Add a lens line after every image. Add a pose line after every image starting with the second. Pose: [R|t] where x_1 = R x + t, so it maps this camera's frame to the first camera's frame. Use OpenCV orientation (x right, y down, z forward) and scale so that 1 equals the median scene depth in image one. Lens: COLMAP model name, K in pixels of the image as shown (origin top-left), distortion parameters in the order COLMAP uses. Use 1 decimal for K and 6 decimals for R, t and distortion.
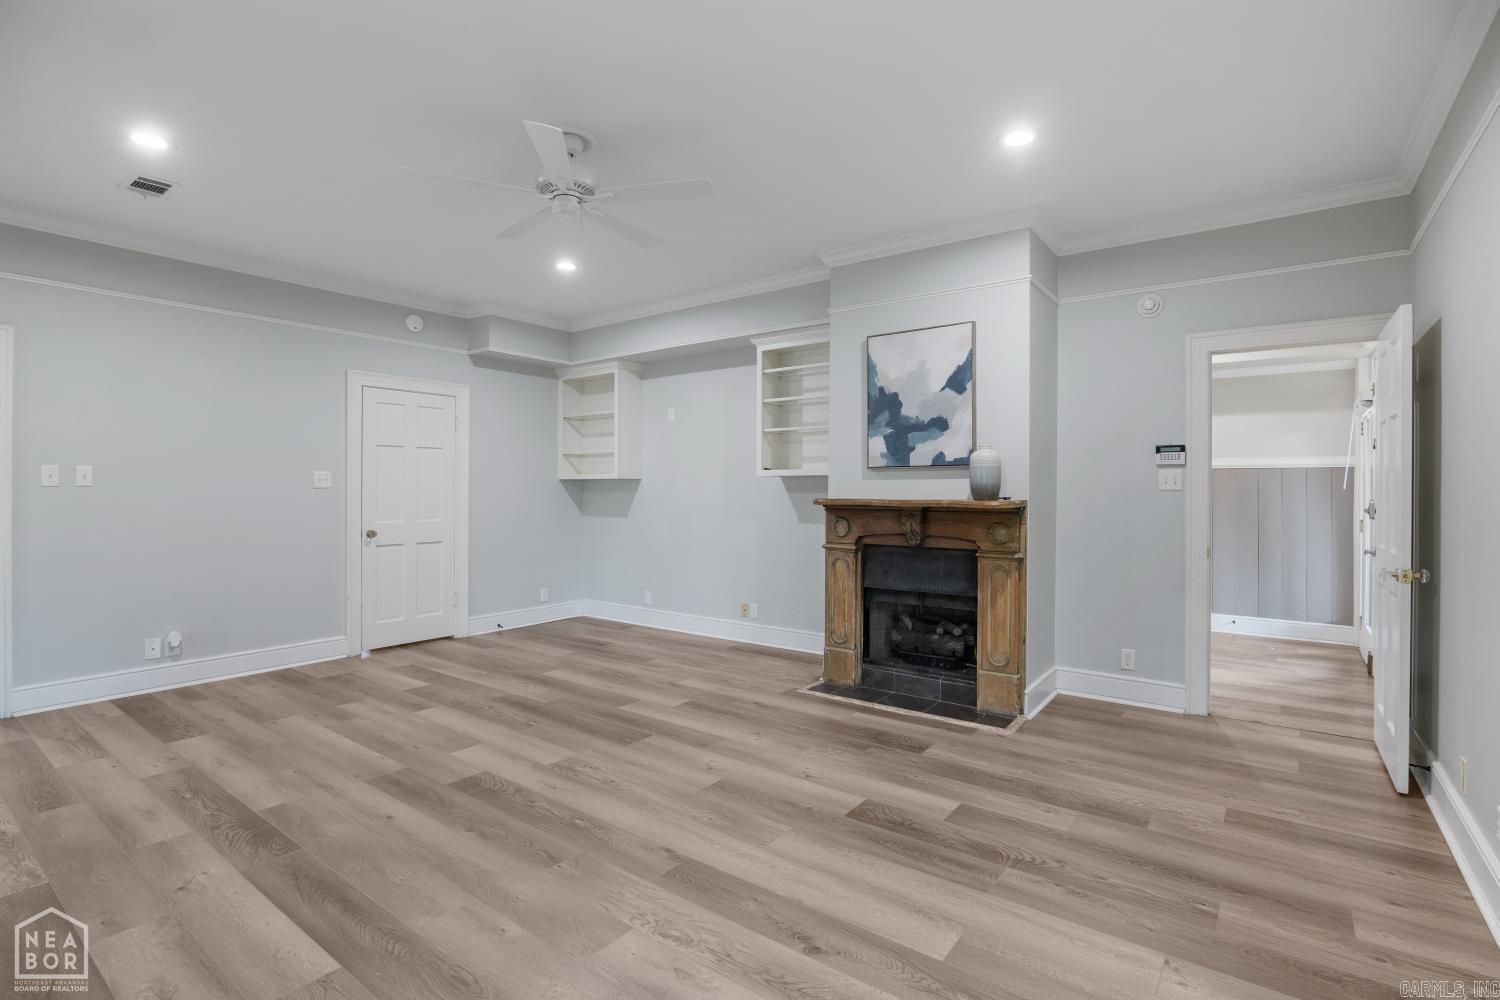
lens RADIAL K [[699.5, 0, 749.1], [0, 699.5, 491.8], [0, 0, 1]] dist [-0.021015, 0.001116]
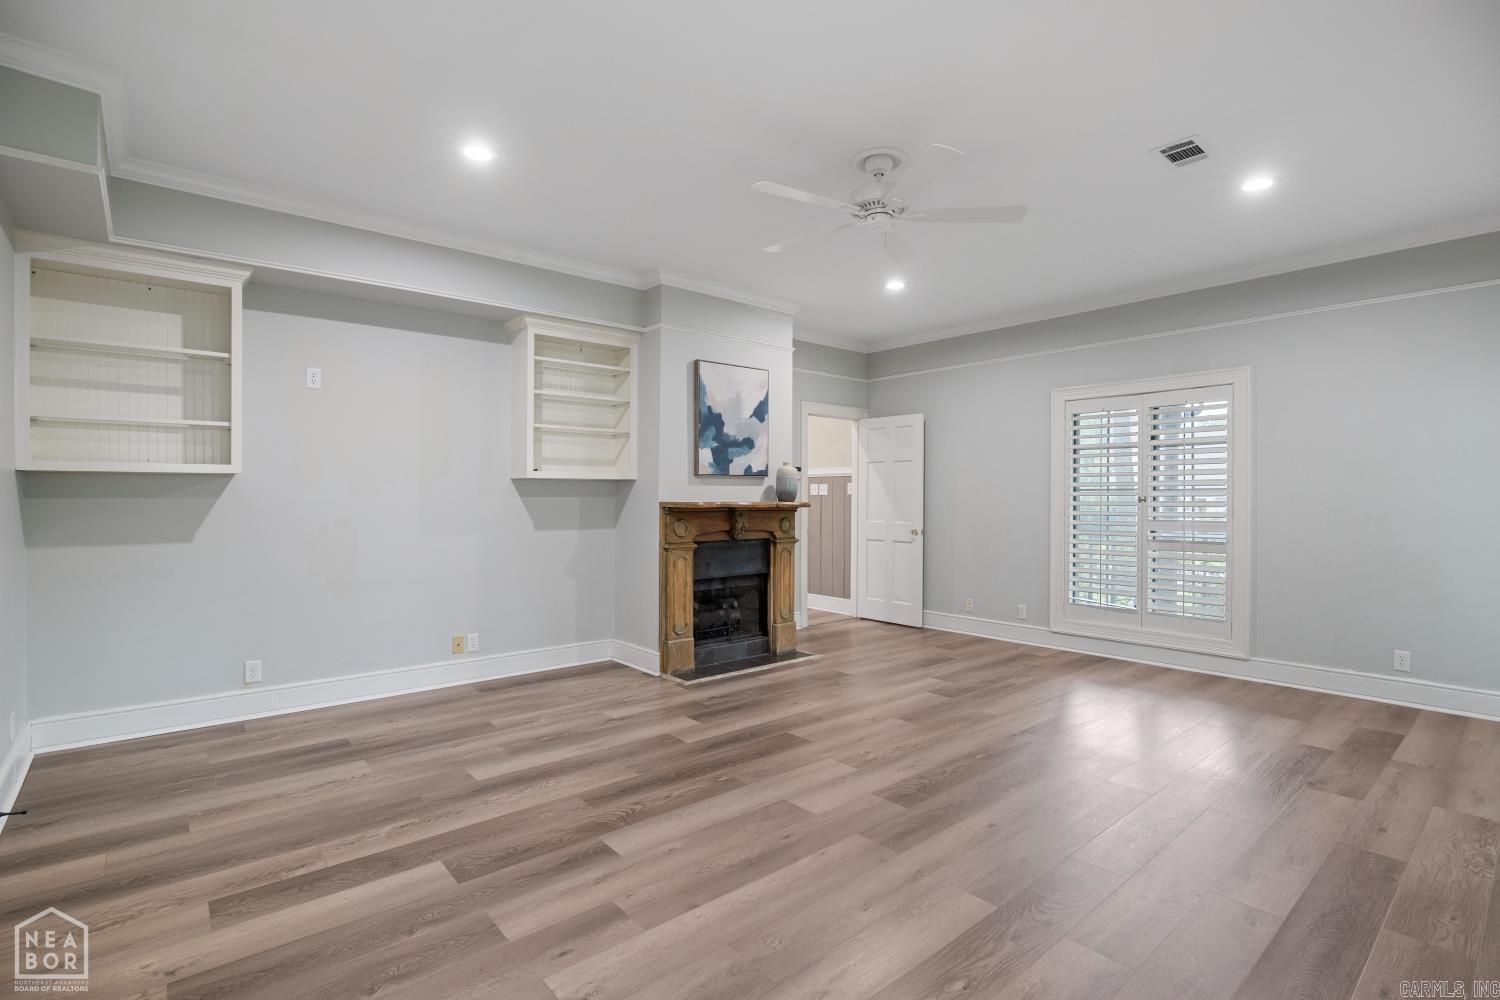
lens RADIAL K [[706.0, 0, 740.1], [0, 706.0, 499.2], [0, 0, 1]] dist [-0.021565, 0.000540]
pose [[0.231587, -0.005632, 0.972798, -0.968700], [0.000744, 0.999984, 0.005612, -0.000840], [-0.972814, -0.000576, 0.231587, 0.688700]]
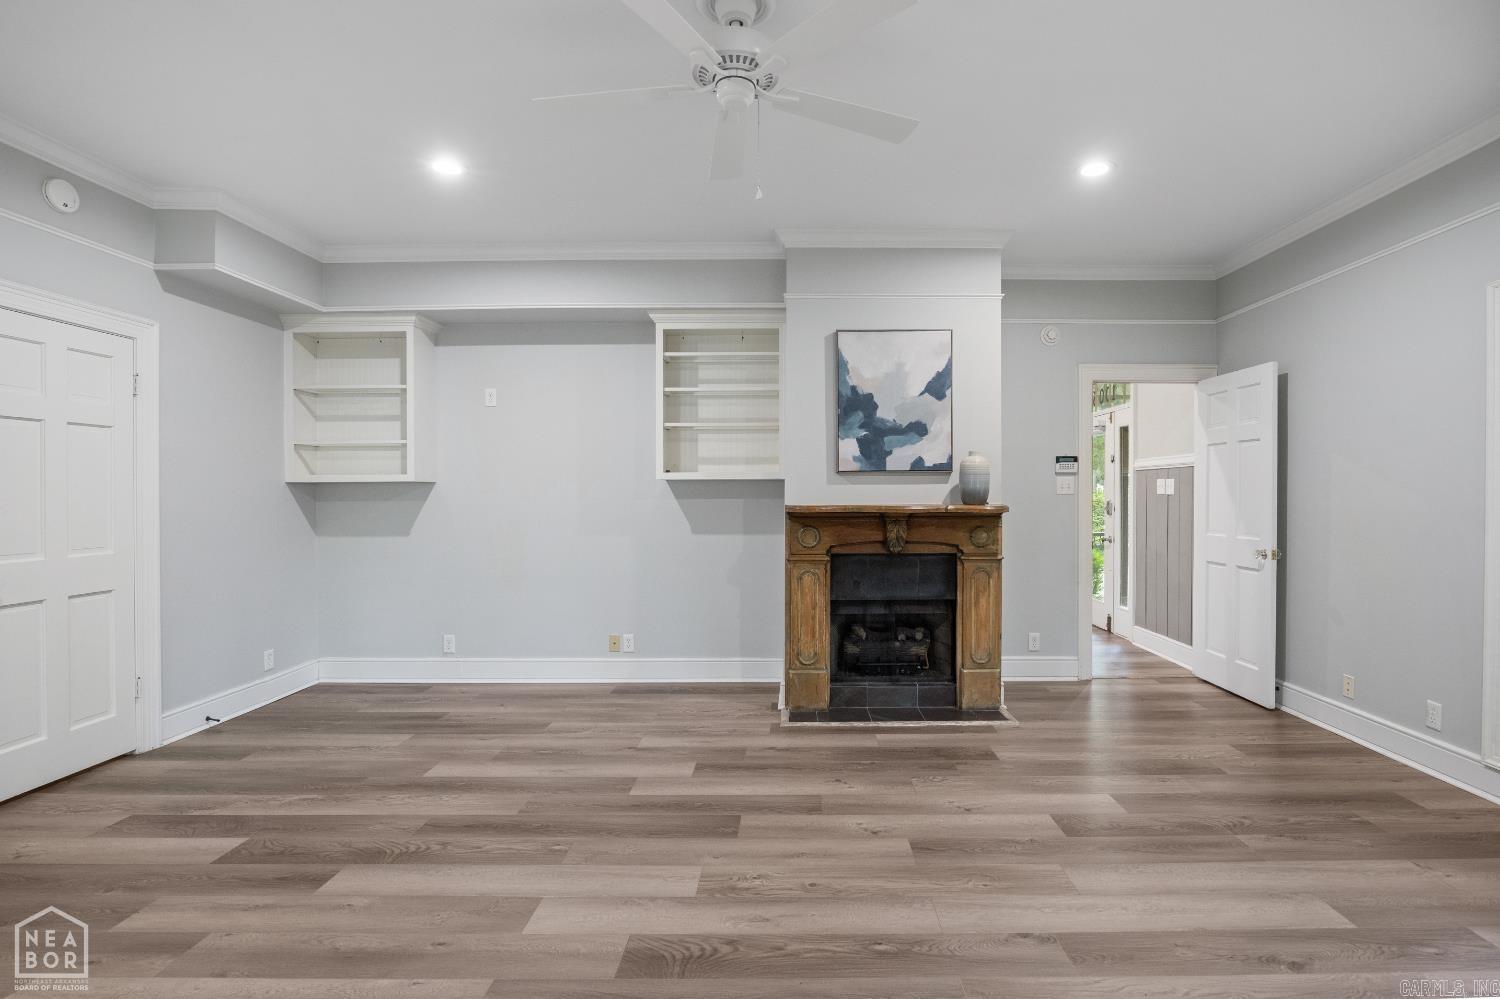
lens RADIAL K [[725.2, 0, 789.8], [0, 725.2, 501.9], [0, 0, 1]] dist [-0.020513, 0.001979]
pose [[0.801248, -0.010997, 0.598231, -0.473961], [0.006480, 0.999932, 0.009702, -0.004175], [-0.598297, -0.003897, 0.801265, 0.274018]]
